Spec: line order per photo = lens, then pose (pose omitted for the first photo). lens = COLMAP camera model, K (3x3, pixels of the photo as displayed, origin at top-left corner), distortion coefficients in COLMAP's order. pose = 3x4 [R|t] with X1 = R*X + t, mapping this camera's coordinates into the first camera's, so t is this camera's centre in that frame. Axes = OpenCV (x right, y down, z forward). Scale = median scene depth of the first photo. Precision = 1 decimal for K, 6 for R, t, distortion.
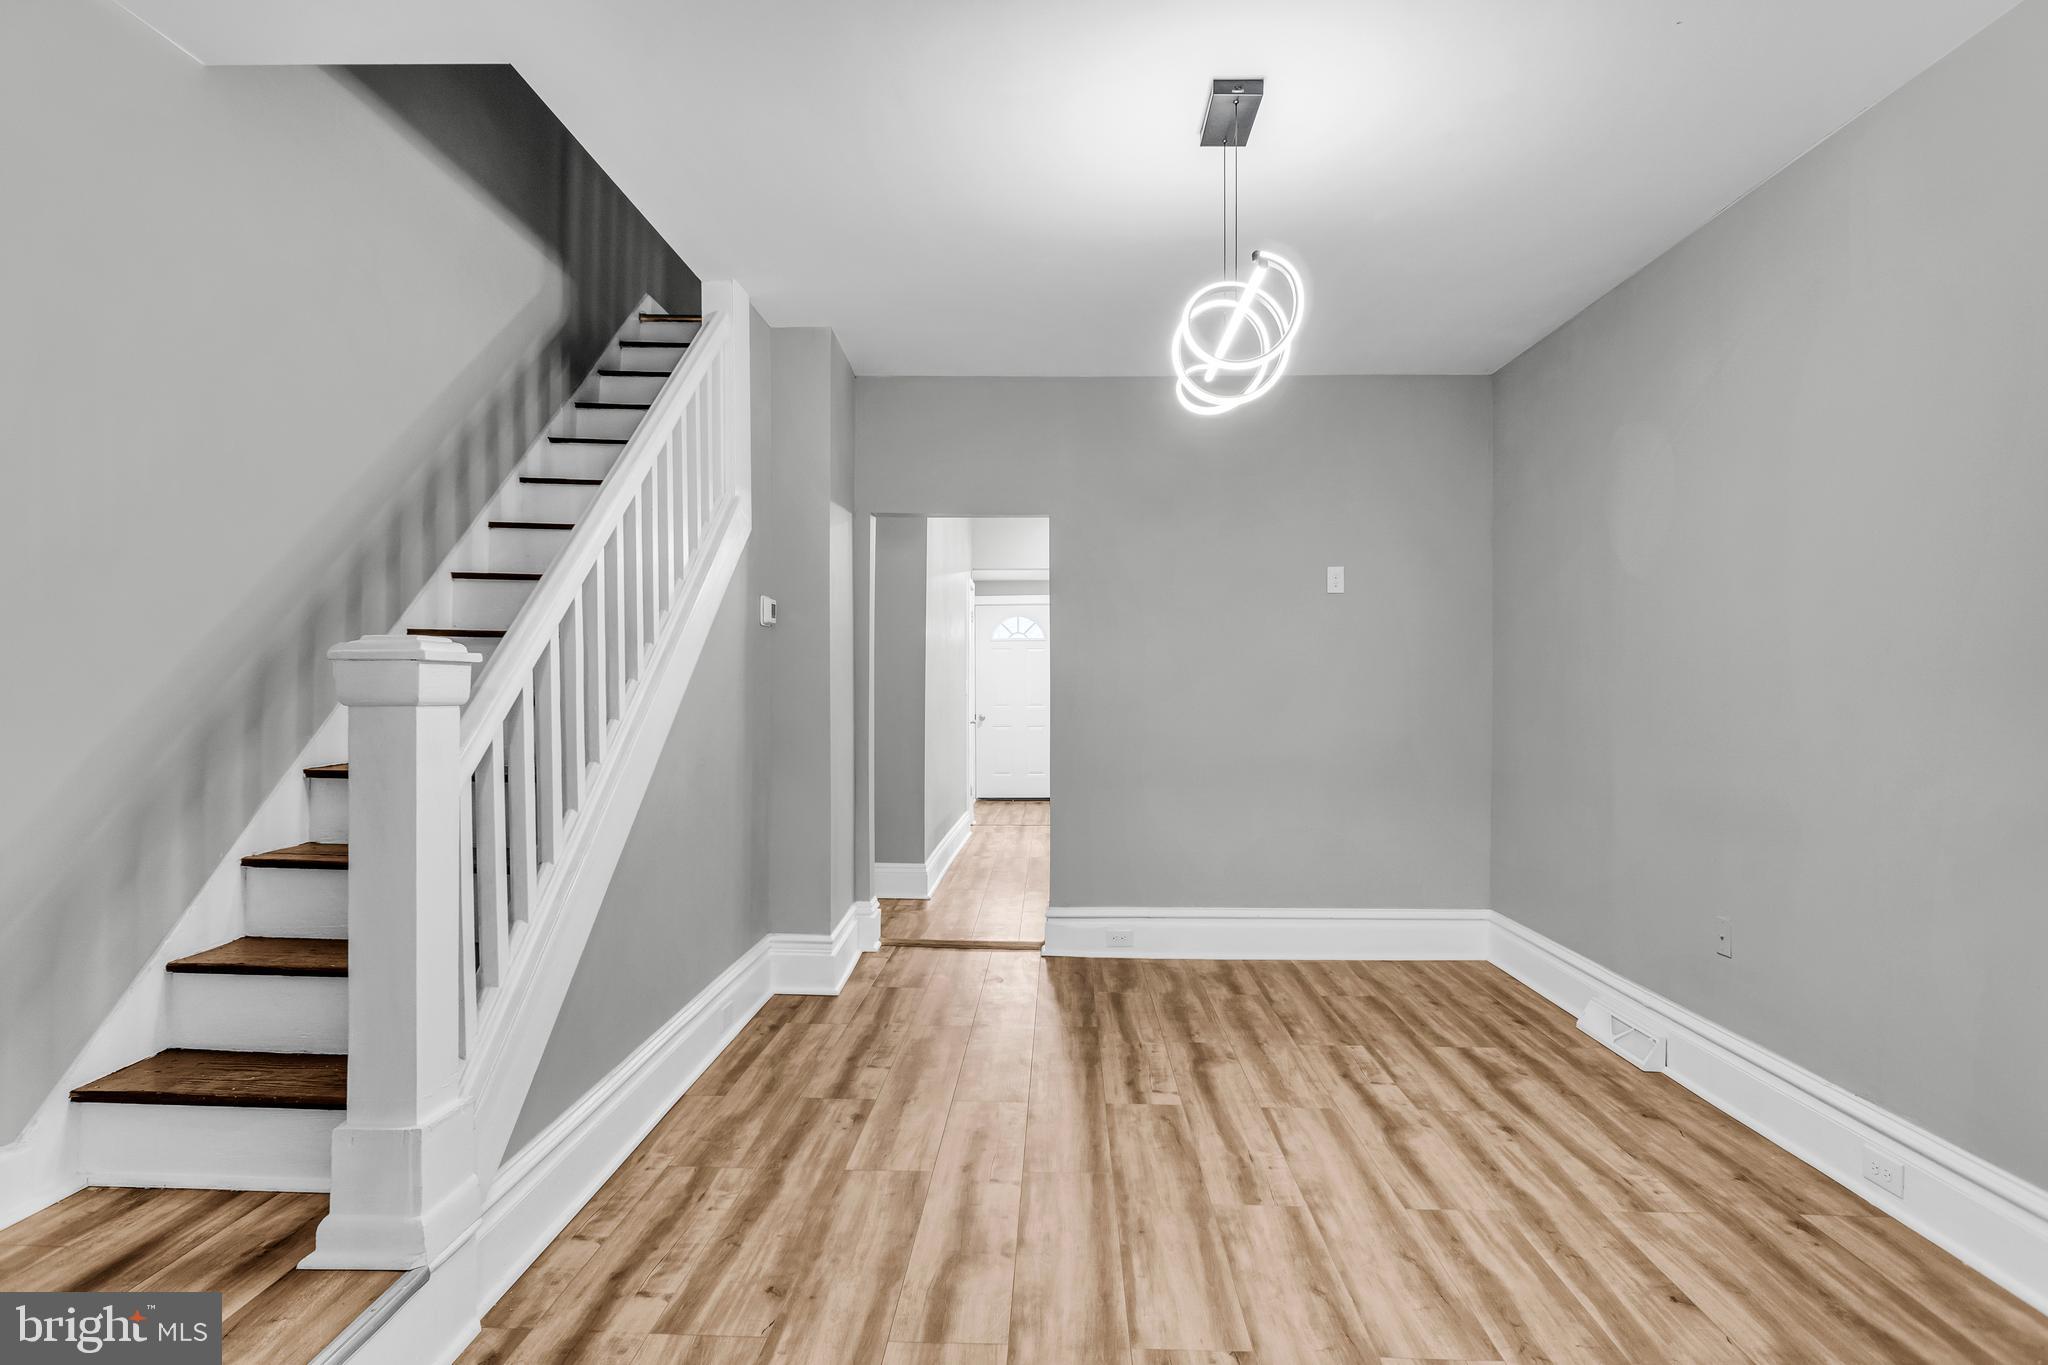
lens RADIAL K [[1092.0, 0, 1024.8], [0, 1092.0, 687.5], [0, 0, 1]] dist [-0.004079, -0.000452]
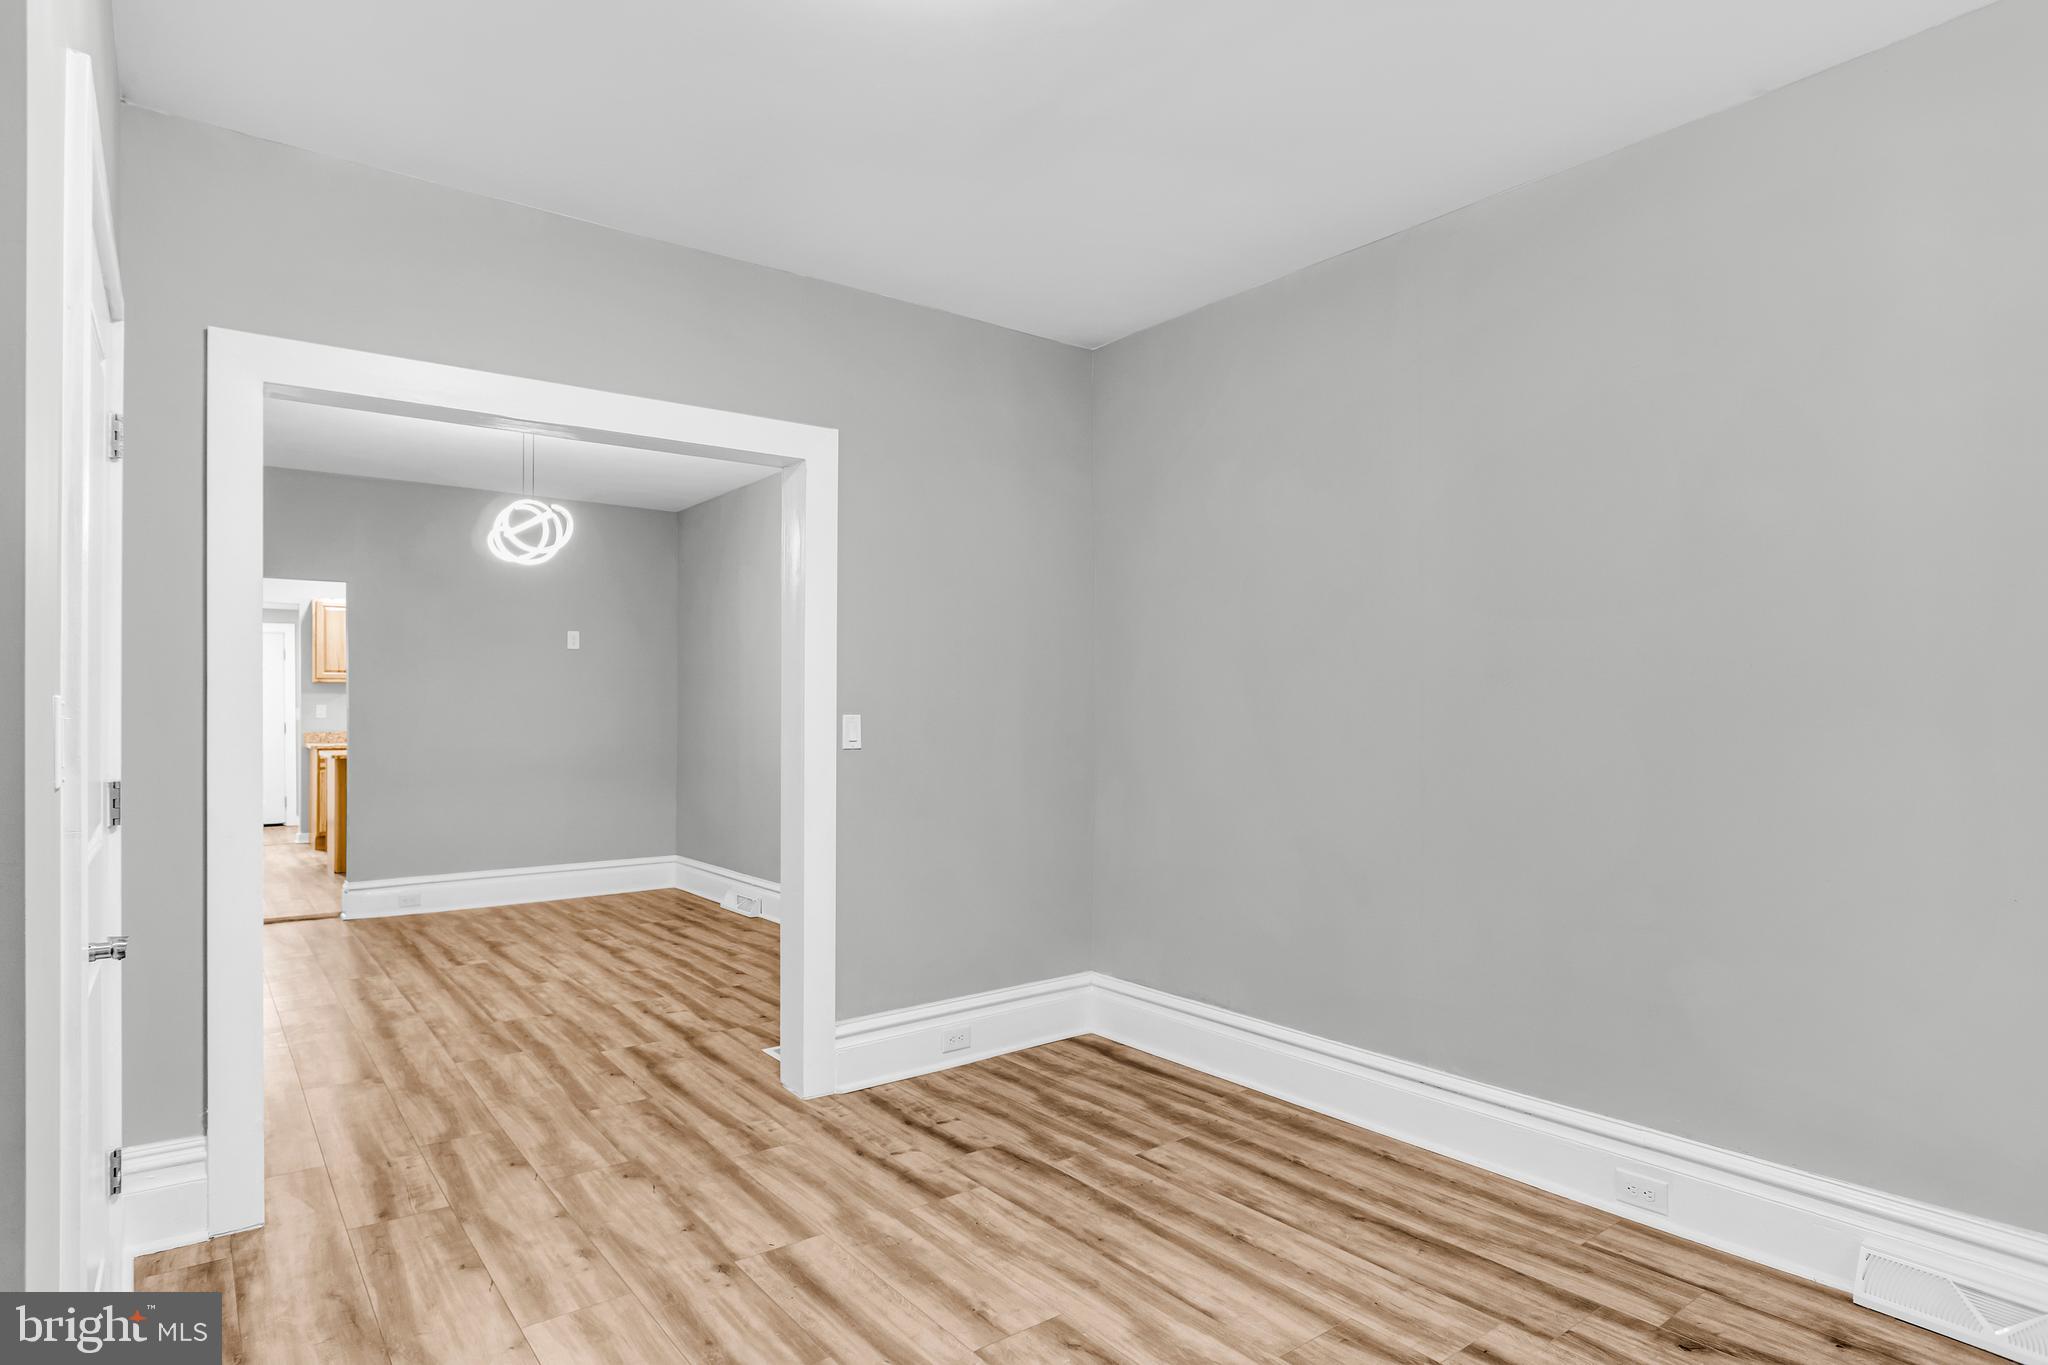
lens RADIAL K [[1092.0, 0, 1020.7], [0, 1092.0, 696.8], [0, 0, 1]] dist [-0.004079, -0.000452]
pose [[0.773682, 0.005641, 0.633550, -0.291526], [0.004639, 0.999883, -0.014569, 0.000932], [-0.633558, 0.014211, 0.773565, -0.832727]]
